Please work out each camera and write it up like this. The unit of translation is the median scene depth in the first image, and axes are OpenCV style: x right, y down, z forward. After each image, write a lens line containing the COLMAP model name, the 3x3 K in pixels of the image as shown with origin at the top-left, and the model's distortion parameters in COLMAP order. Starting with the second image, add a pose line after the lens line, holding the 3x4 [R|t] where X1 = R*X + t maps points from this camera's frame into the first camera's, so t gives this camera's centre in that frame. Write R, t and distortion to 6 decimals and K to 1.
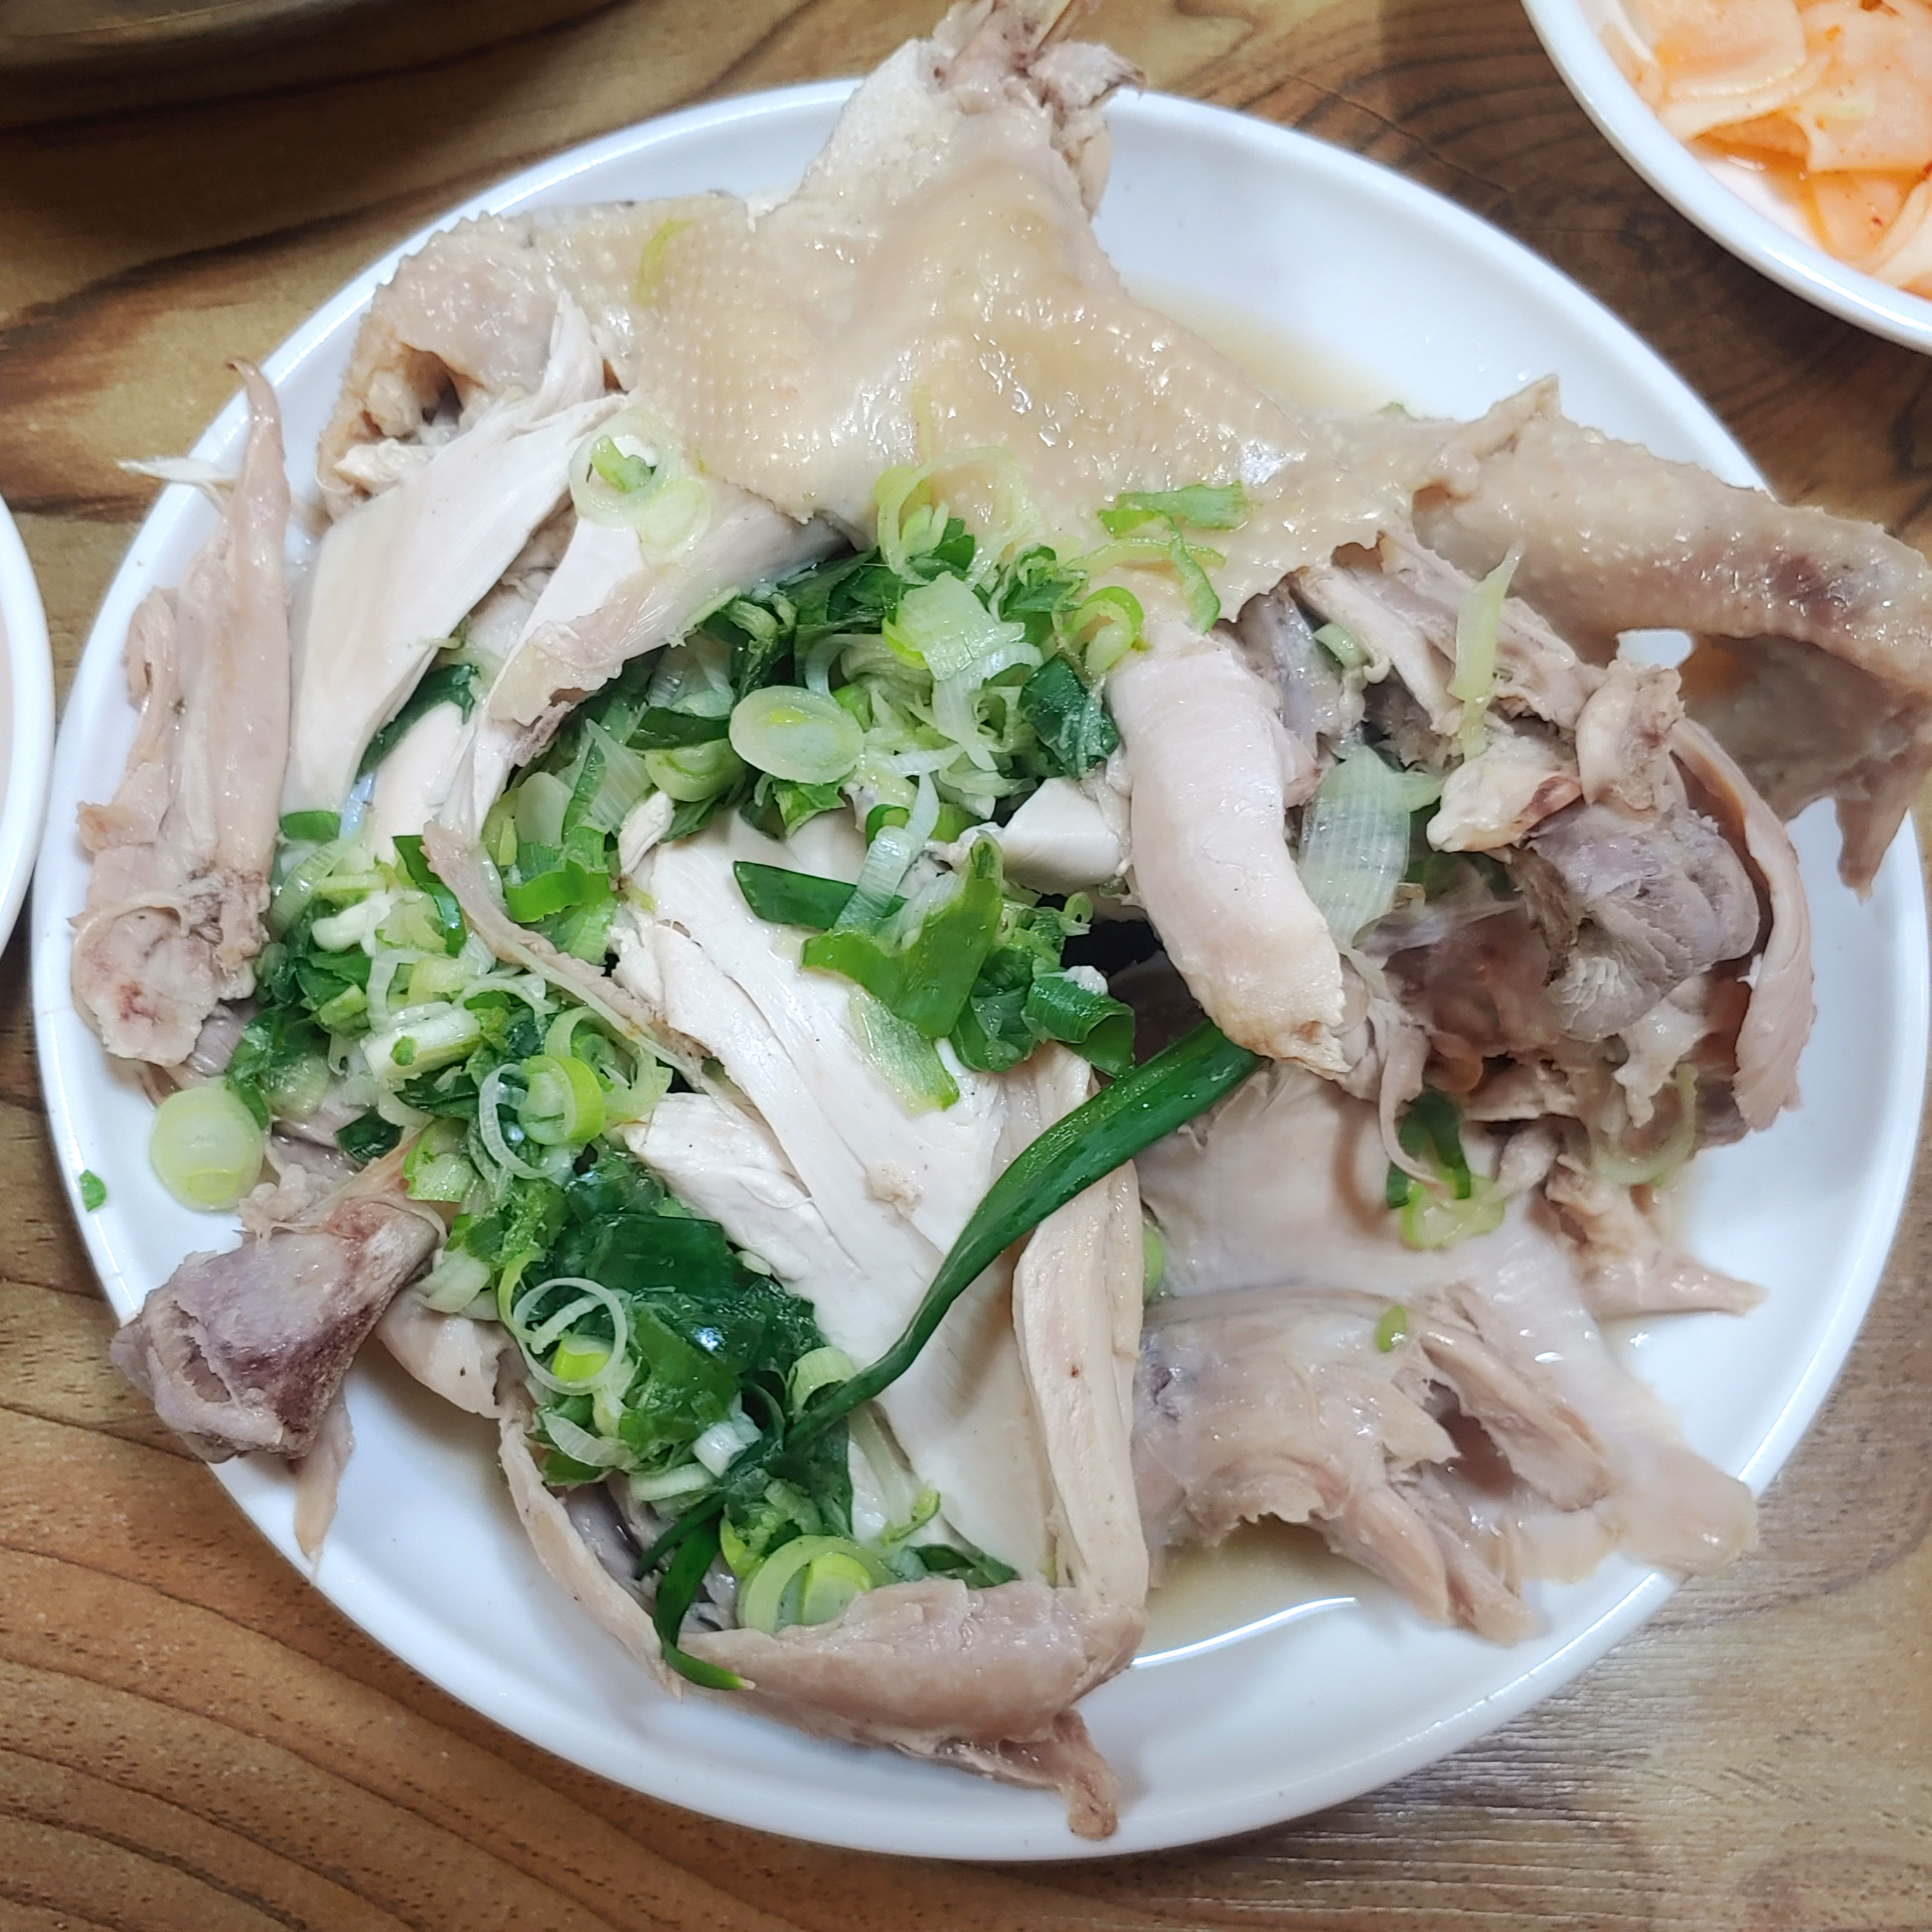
lens RADIAL K [[1946.9, 0, 960.2], [0, 1946.9, 1110.1], [0, 0, 1]] dist [0.016048, 0.006366]
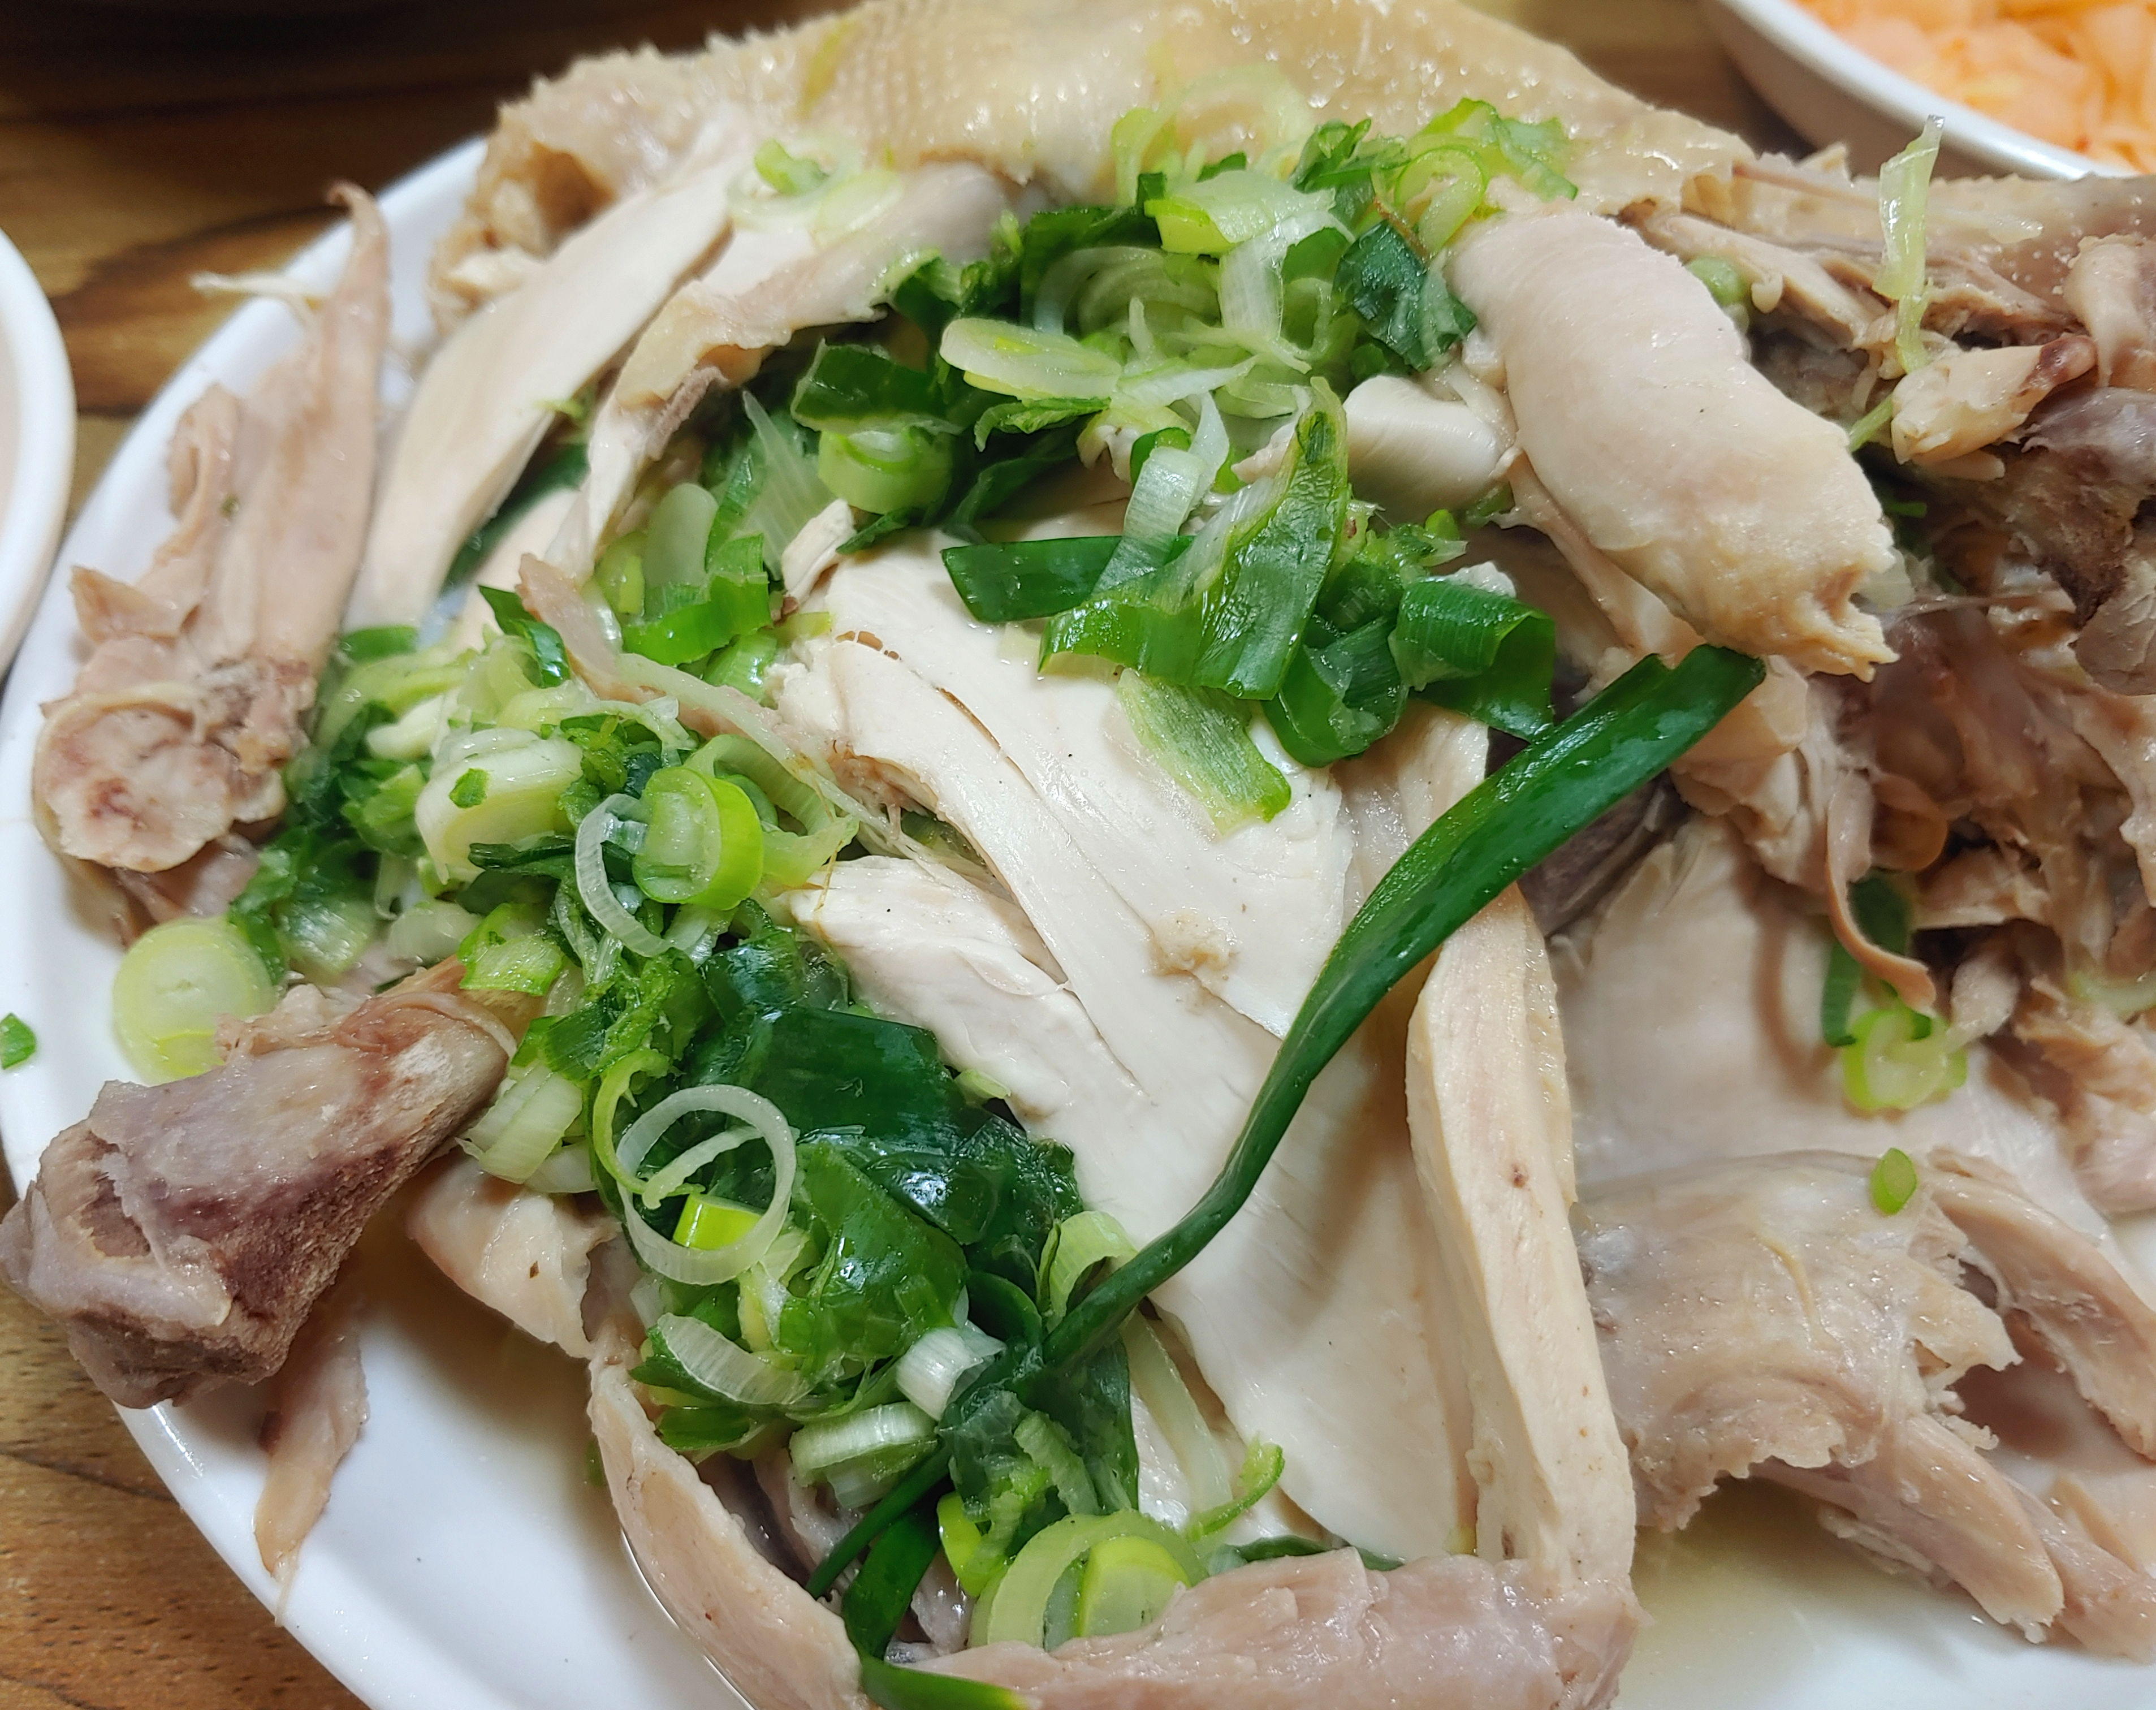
lens RADIAL K [[1734.9, 0, 1086.2], [0, 1734.9, 932.7], [0, 0, 1]] dist [-0.104137, 0.091707]
pose [[0.998661, -0.031148, 0.041314, -0.093919], [0.041675, 0.957465, -0.285524, 0.198016], [-0.030664, 0.286863, 0.957481, 0.424307]]
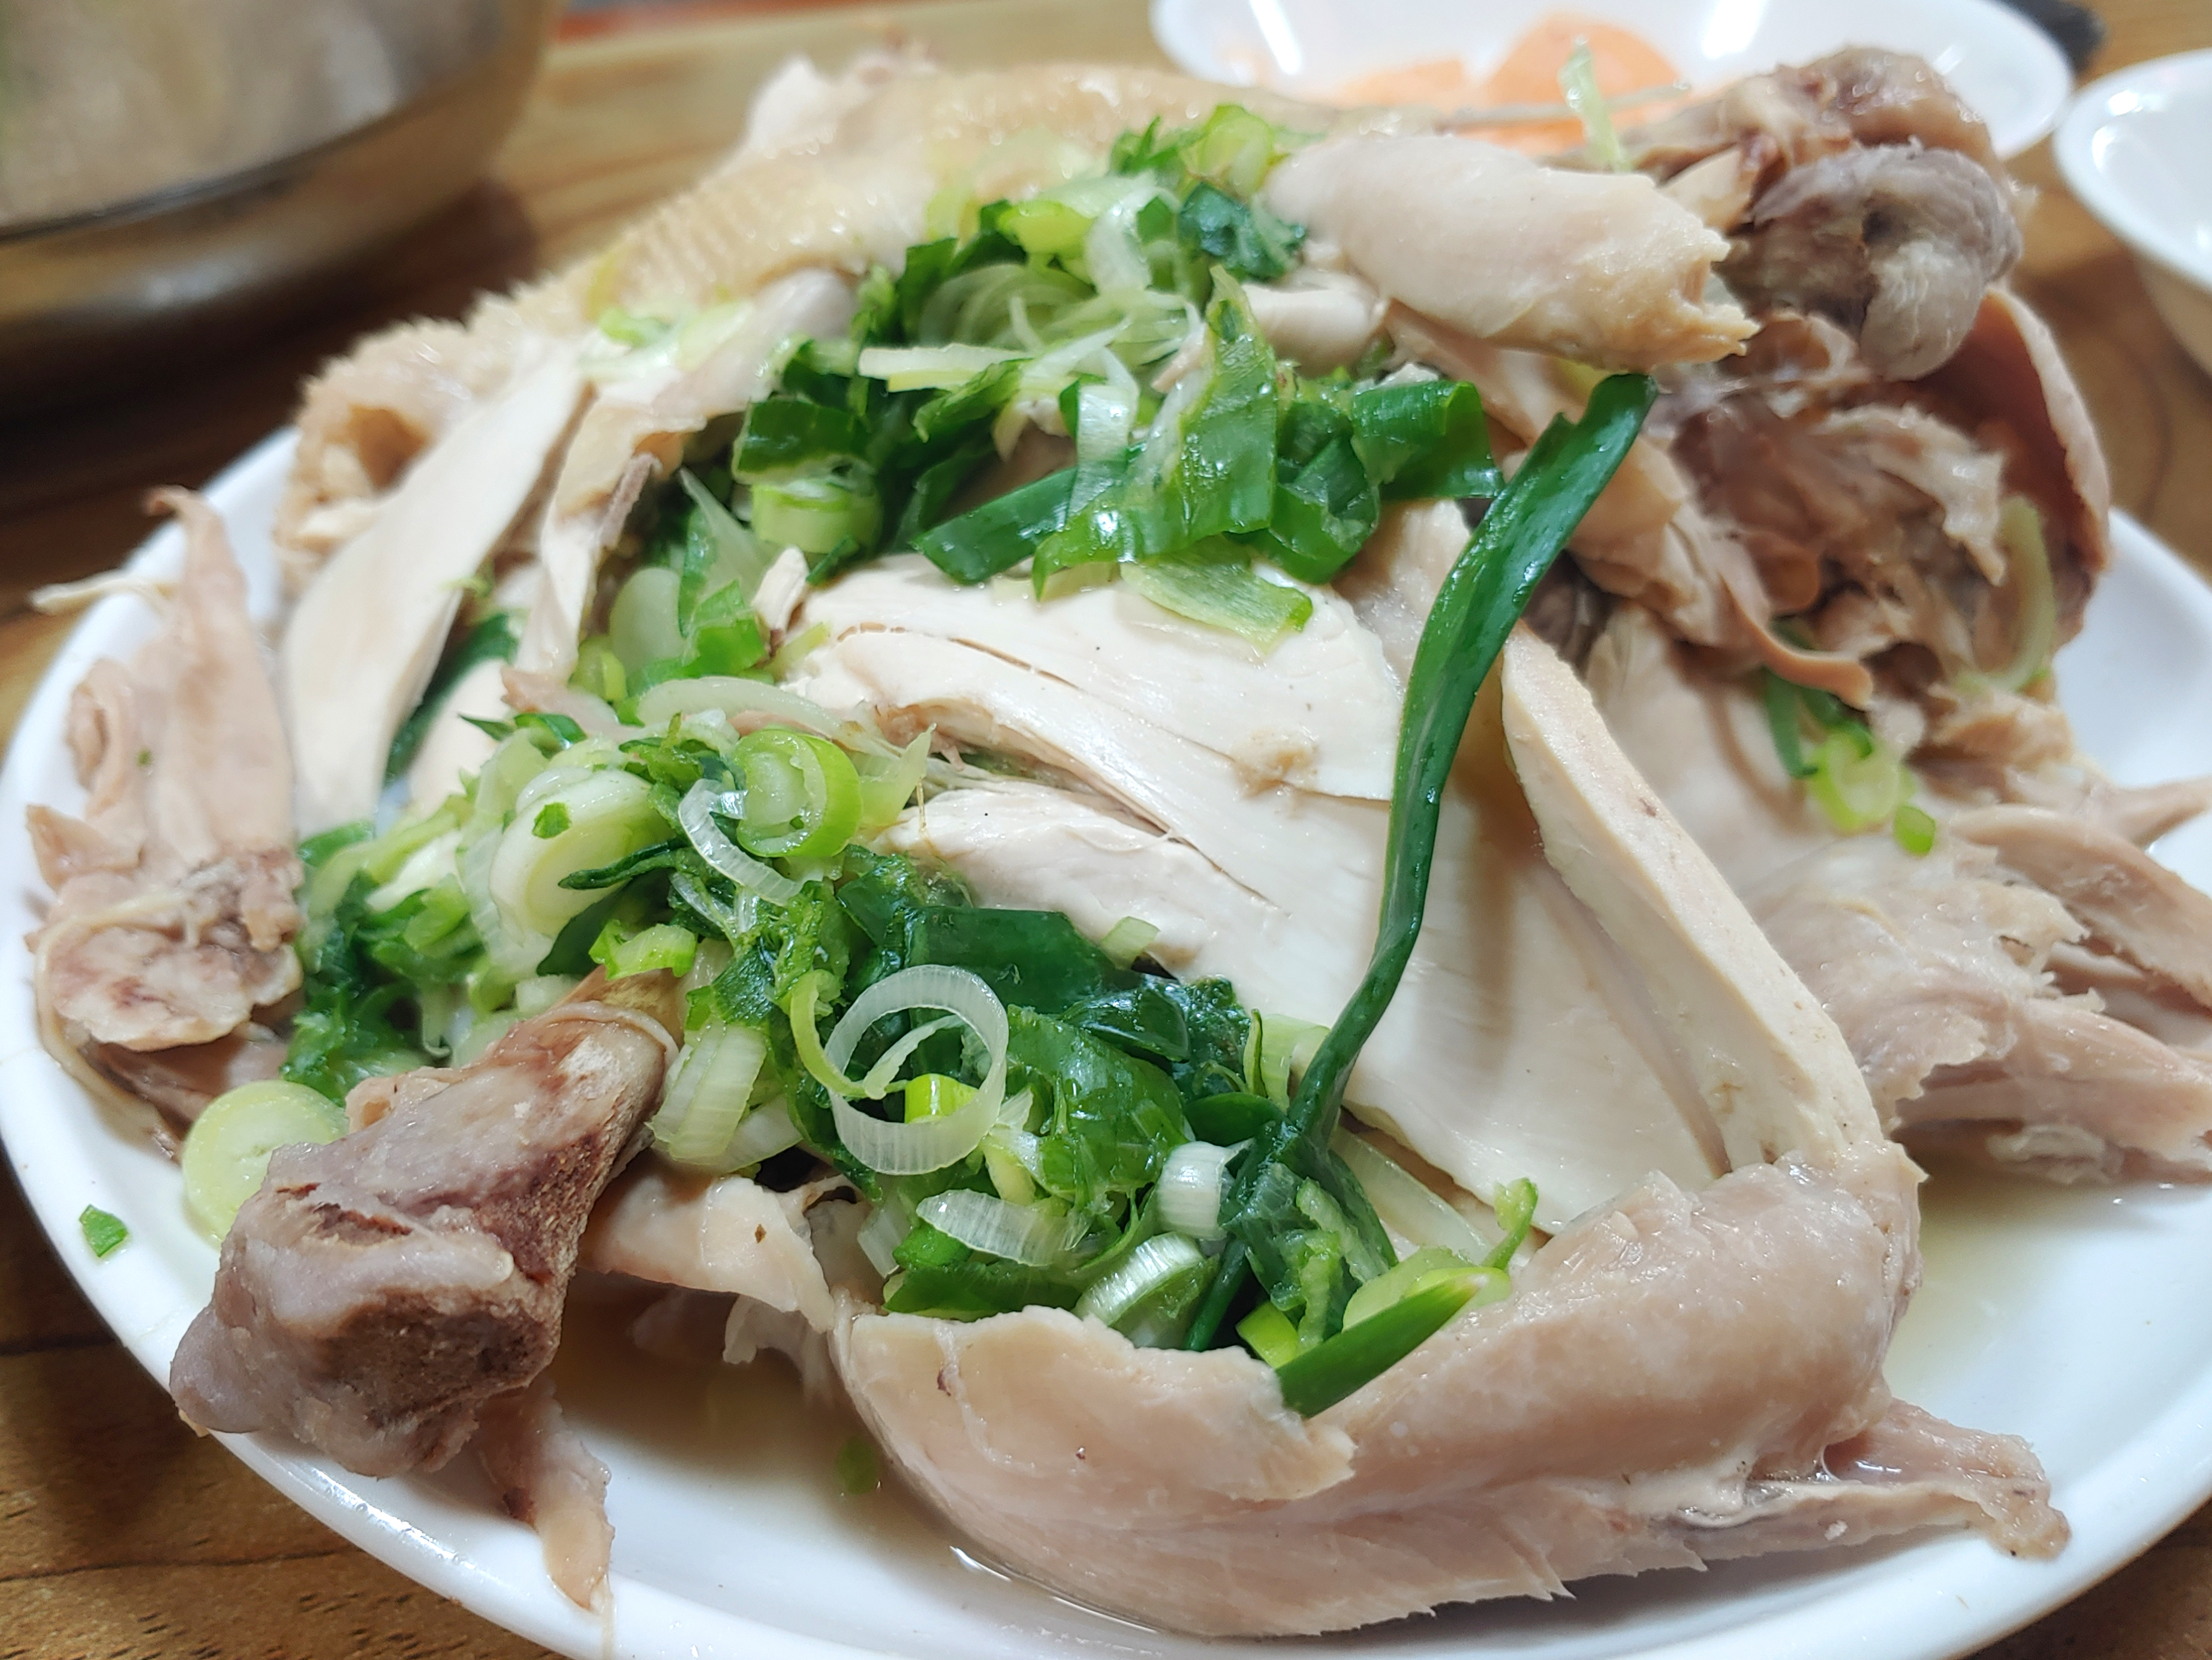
lens RADIAL K [[1821.6, 0, 1106.0], [0, 1821.6, 830.0], [0, 0, 1]] dist [-0.067329, 0.036001]
pose [[0.925124, -0.288385, 0.246940, -0.260312], [0.376379, 0.782005, -0.496797, 0.361704], [-0.049839, 0.552542, 0.831993, 0.452451]]
